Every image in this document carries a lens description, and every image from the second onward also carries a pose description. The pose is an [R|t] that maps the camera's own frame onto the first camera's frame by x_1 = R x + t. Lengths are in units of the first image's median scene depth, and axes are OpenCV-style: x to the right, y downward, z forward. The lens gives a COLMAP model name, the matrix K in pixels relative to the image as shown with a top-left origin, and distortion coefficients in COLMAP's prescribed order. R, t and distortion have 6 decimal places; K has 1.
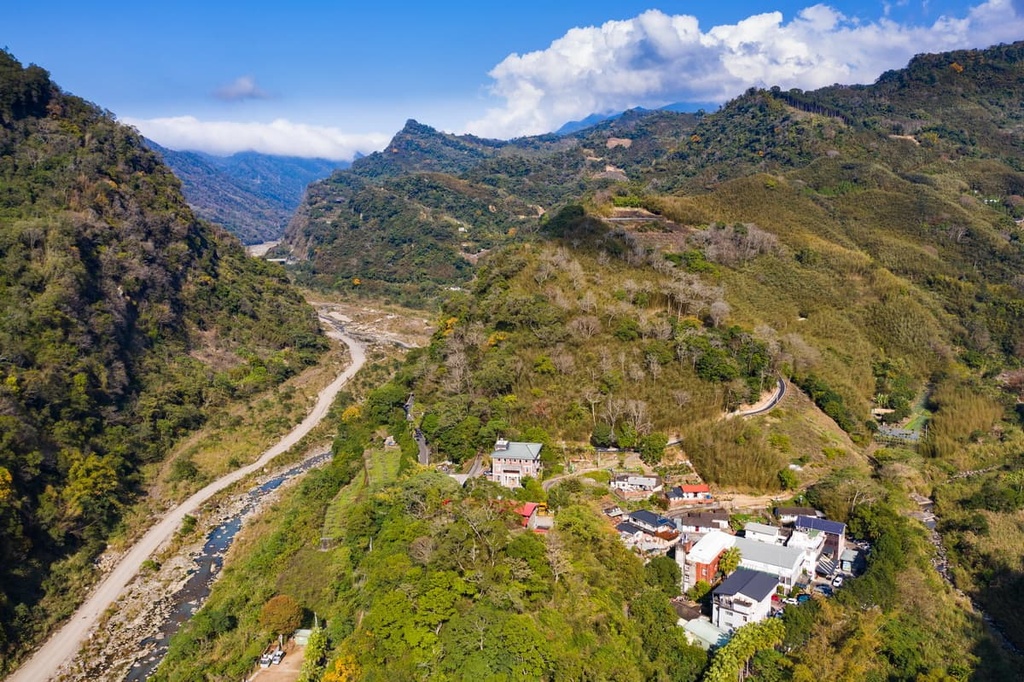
lens RADIAL K [[784.4, 0, 512.0], [0, 784.4, 339.7], [0, 0, 1]] dist [-0.007473, 0.003726]
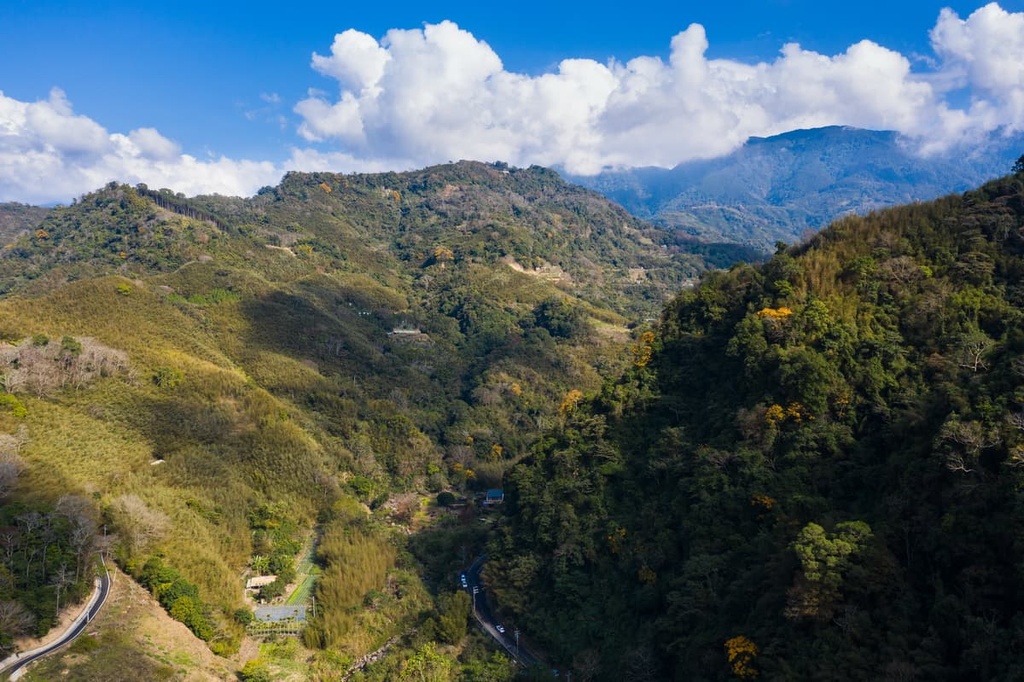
lens RADIAL K [[784.4, 0, 512.0], [0, 784.4, 339.8], [0, 0, 1]] dist [-0.007473, 0.003726]
pose [[0.746842, -0.007119, 0.664963, 0.107425], [0.101136, 0.989527, -0.102996, -0.026617], [-0.657265, 0.144174, 0.739740, 0.172782]]
